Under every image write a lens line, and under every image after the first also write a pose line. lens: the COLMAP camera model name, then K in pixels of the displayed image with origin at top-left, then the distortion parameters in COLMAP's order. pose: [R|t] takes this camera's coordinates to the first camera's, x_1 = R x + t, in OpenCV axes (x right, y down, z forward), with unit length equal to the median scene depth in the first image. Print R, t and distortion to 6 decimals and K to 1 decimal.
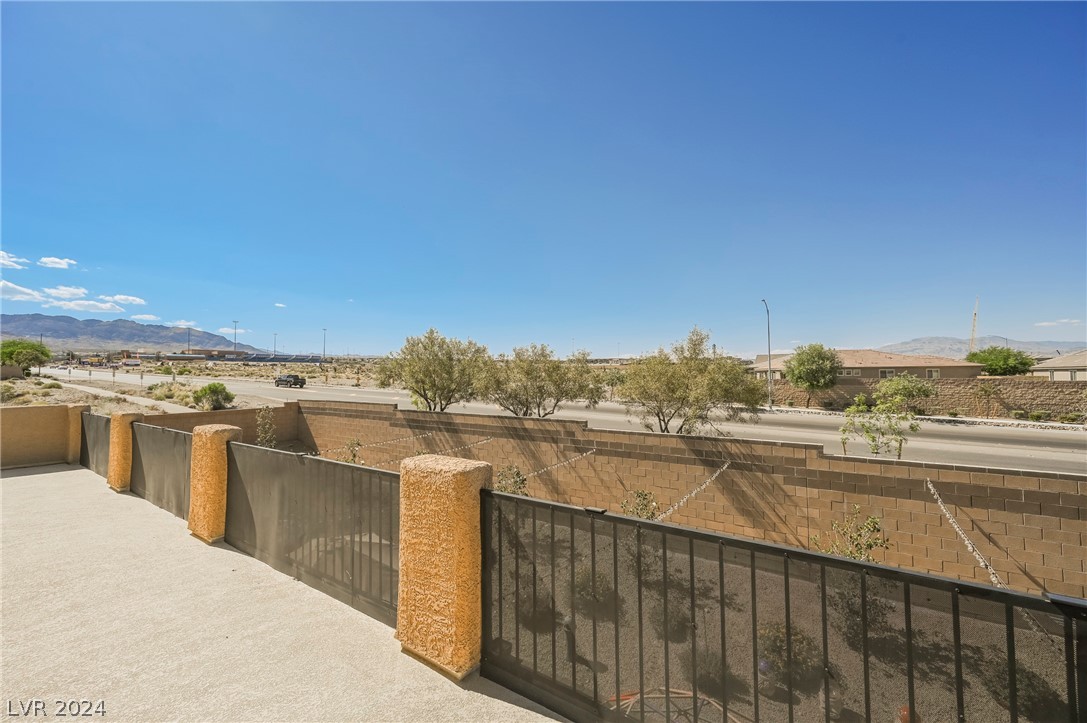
lens RADIAL K [[426.7, 0, 541.2], [0, 426.7, 359.9], [0, 0, 1]] dist [-0.001572, 0.000211]
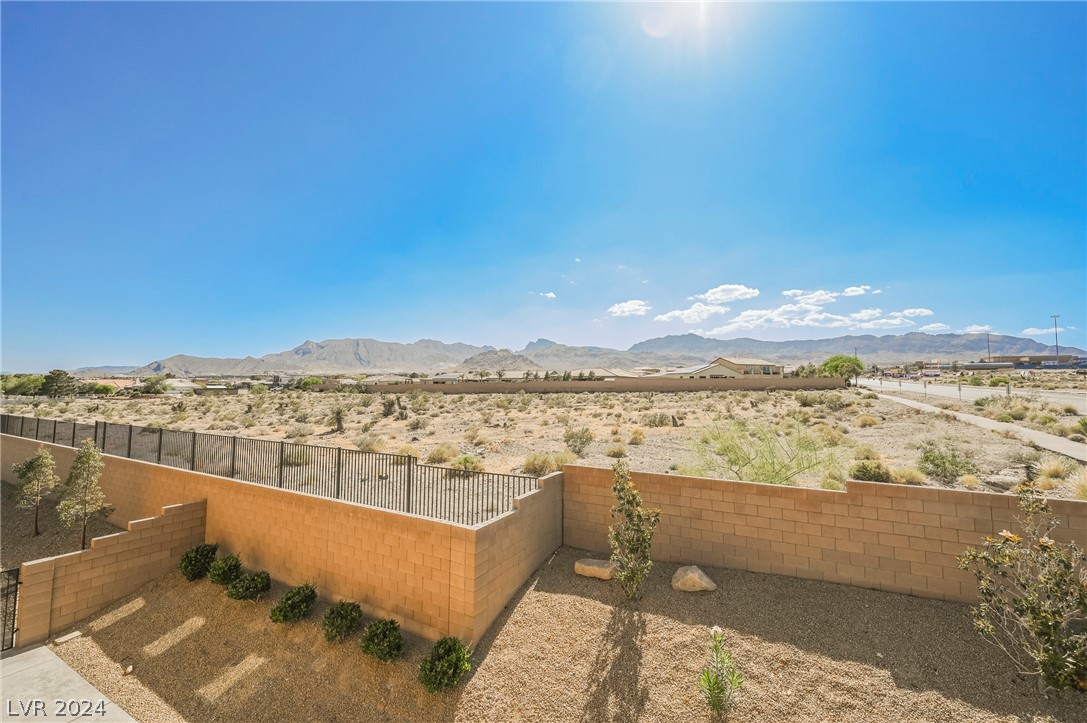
lens RADIAL K [[444.8, 0, 542.5], [0, 444.8, 358.1], [0, 0, 1]] dist [0.001503, -0.000102]
pose [[0.097159, -0.056264, -0.993677, -0.203808], [0.027861, 0.998163, -0.053794, 0.006941], [0.994879, -0.022459, 0.098548, 0.150219]]
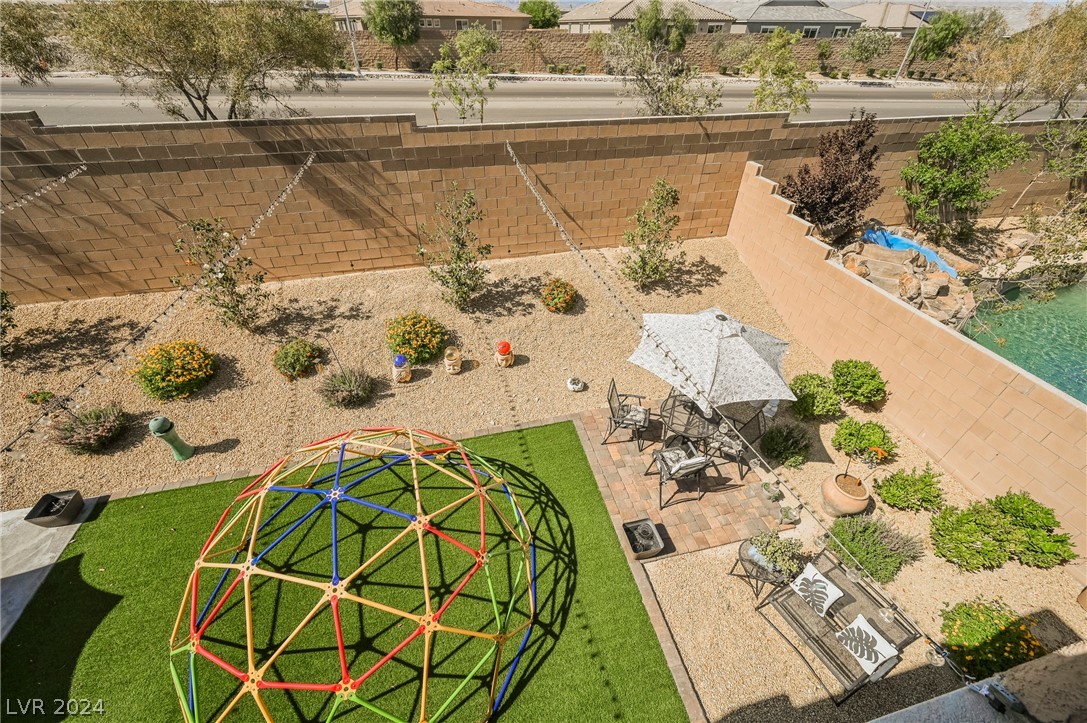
lens RADIAL K [[426.7, 0, 540.8], [0, 426.7, 354.8], [0, 0, 1]] dist [-0.001572, 0.000211]
pose [[0.675910, -0.440961, 0.590508, 0.022424], [-0.036178, 0.780430, 0.624195, 0.006193], [-0.736096, -0.443263, 0.511547, 0.032414]]
